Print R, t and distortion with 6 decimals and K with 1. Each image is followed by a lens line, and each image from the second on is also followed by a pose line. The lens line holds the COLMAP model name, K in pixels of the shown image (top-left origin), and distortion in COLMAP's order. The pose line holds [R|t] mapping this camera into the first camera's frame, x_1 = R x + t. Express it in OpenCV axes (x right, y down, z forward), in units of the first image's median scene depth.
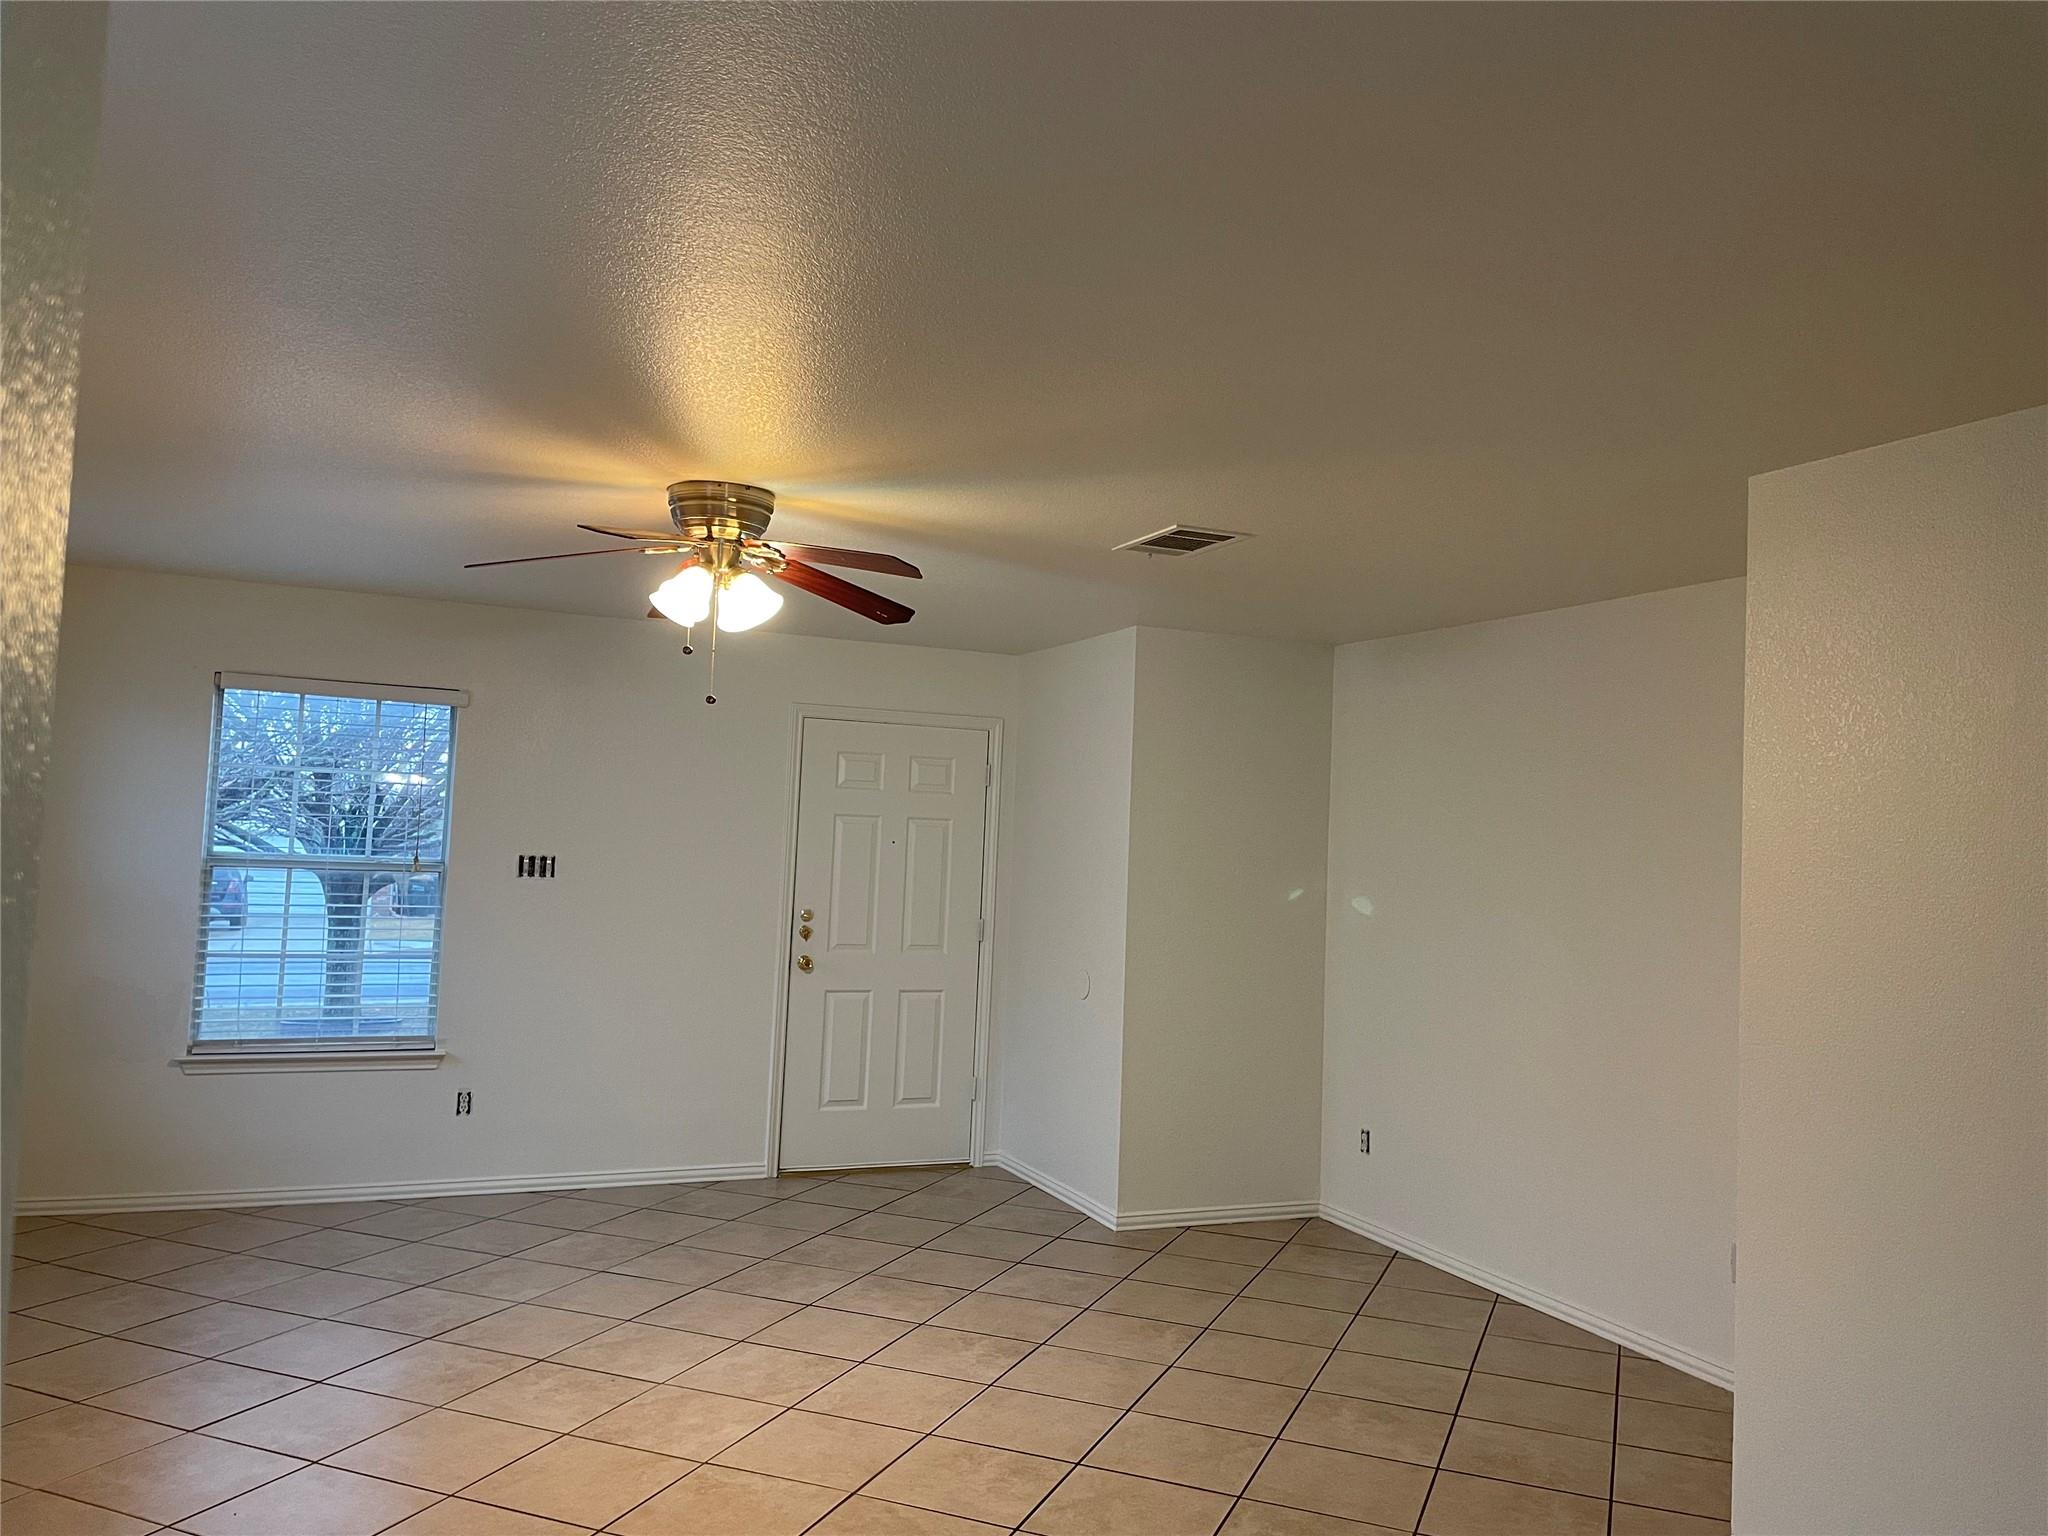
lens RADIAL K [[1551.7, 0, 1018.8], [0, 1551.7, 729.8], [0, 0, 1]] dist [0.108994, -0.134377]
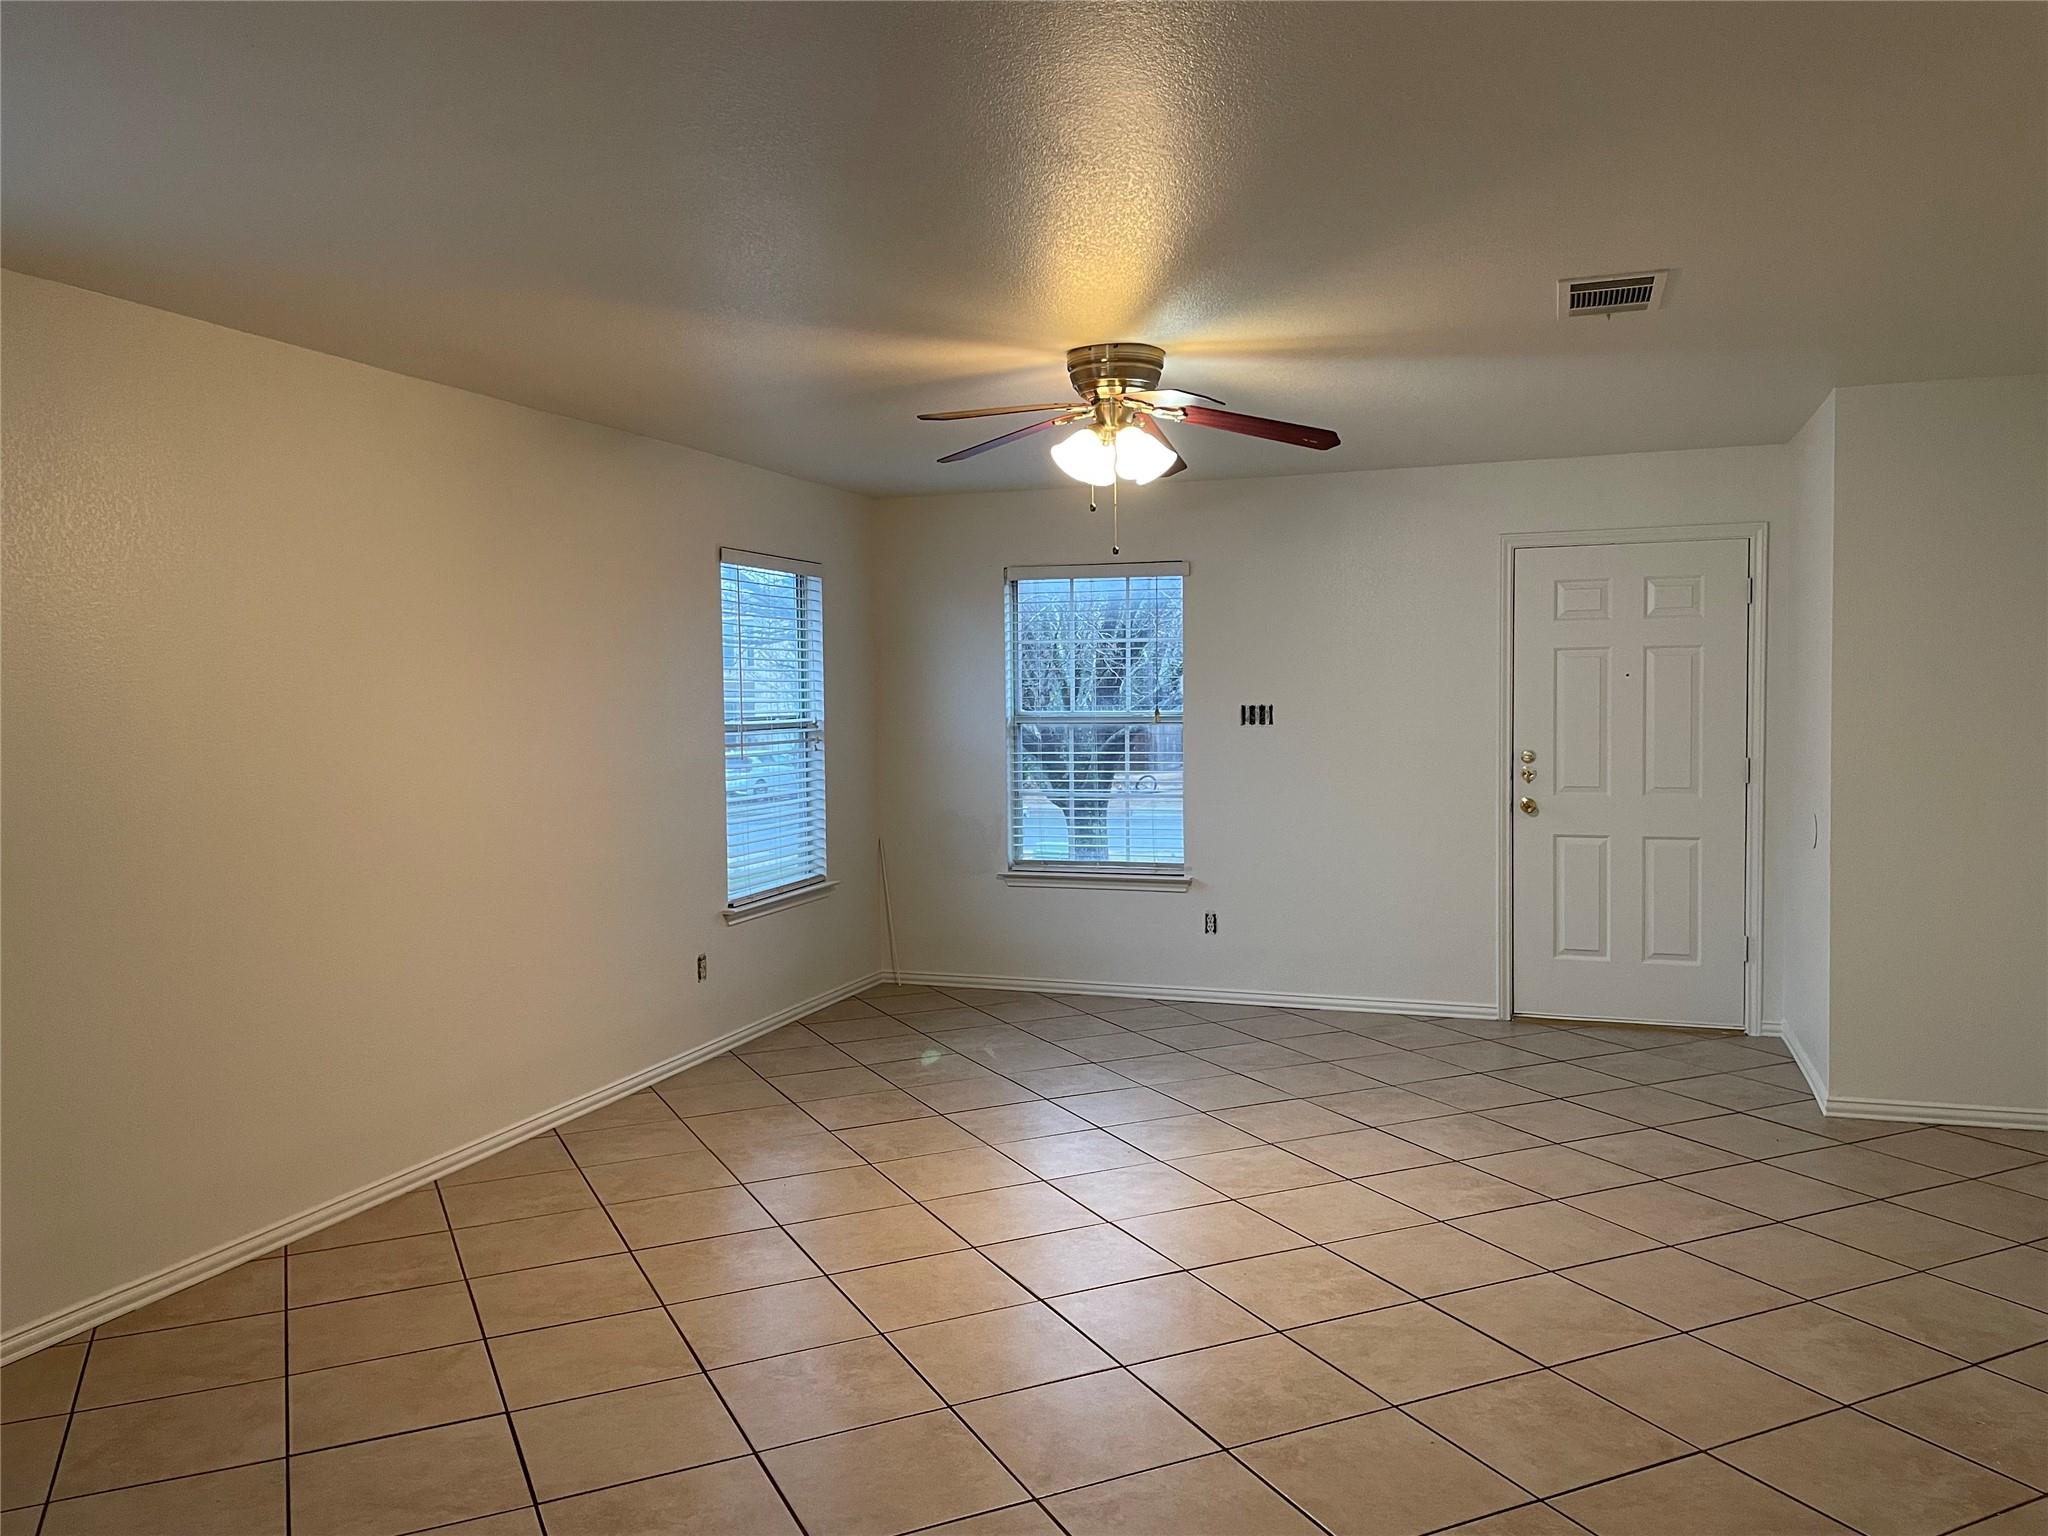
lens RADIAL K [[1555.9, 0, 1024.0], [0, 1555.9, 768.0], [0, 0, 1]] dist [0.112335, -0.133639]
pose [[0.733735, -0.014252, -0.679286, 0.325468], [0.091303, 0.992780, 0.077792, 0.026104], [0.673273, -0.119100, 0.729739, 0.102151]]
